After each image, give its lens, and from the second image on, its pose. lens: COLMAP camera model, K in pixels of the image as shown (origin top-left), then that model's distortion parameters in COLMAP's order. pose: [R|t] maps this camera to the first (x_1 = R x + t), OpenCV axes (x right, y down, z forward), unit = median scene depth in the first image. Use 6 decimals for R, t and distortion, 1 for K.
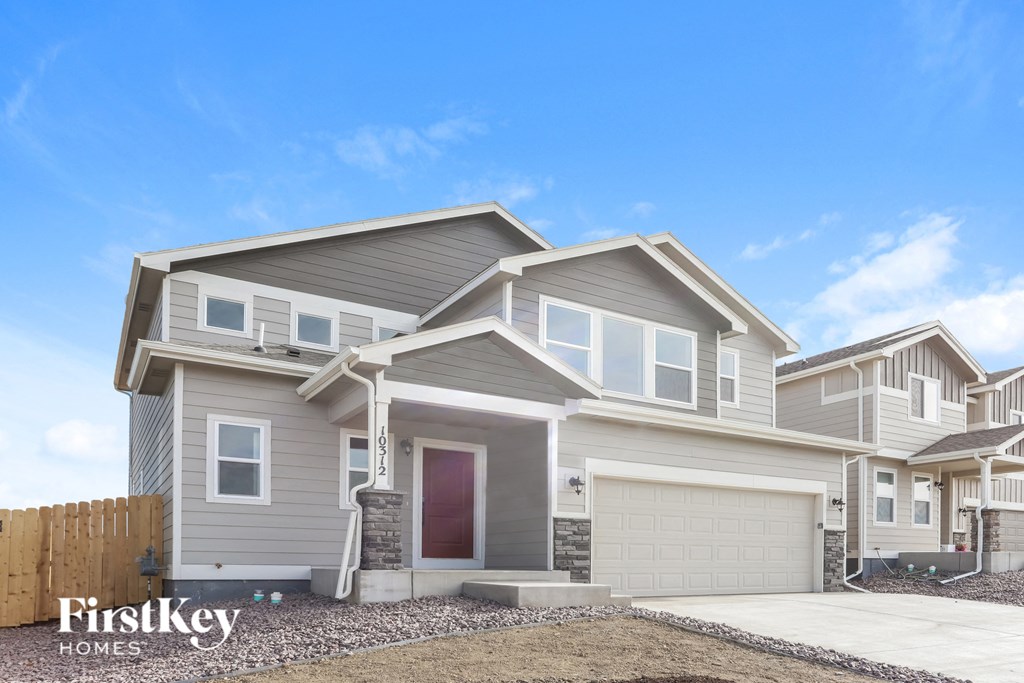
lens RADIAL K [[502.9, 0, 525.3], [0, 502.9, 356.4], [0, 0, 1]] dist [-0.025550, 0.015351]
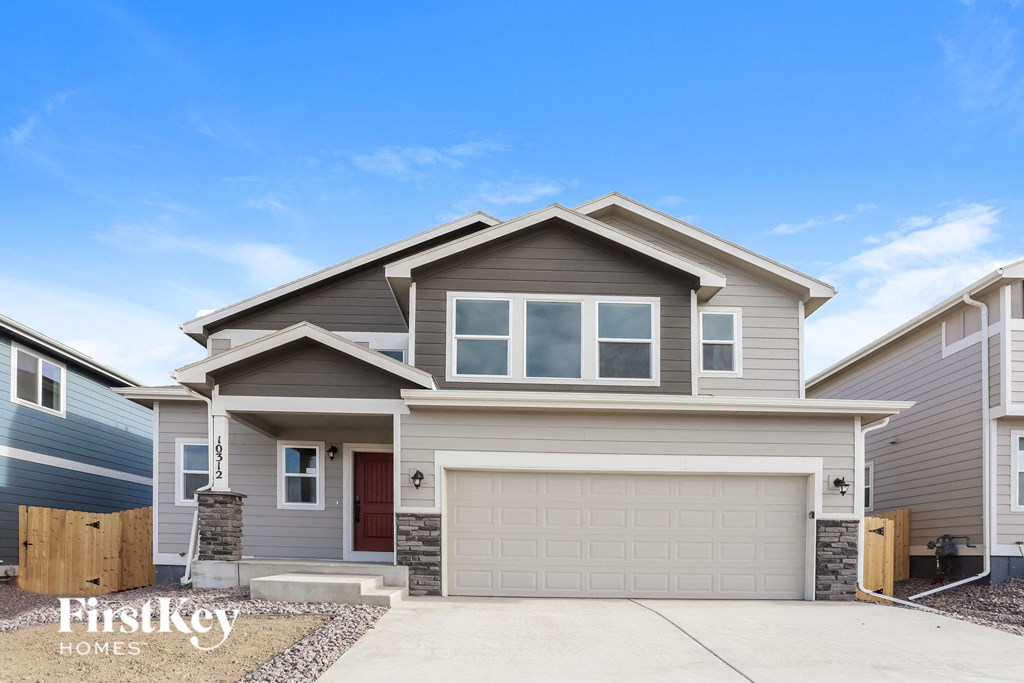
lens RADIAL K [[468.0, 0, 512.1], [0, 468.0, 376.5], [0, 0, 1]] dist [-0.028079, 0.000537]
pose [[0.915018, -0.134485, -0.380337, 0.523442], [0.142432, 0.989778, -0.007315, 0.075957], [0.377433, -0.047479, 0.924819, 0.200316]]
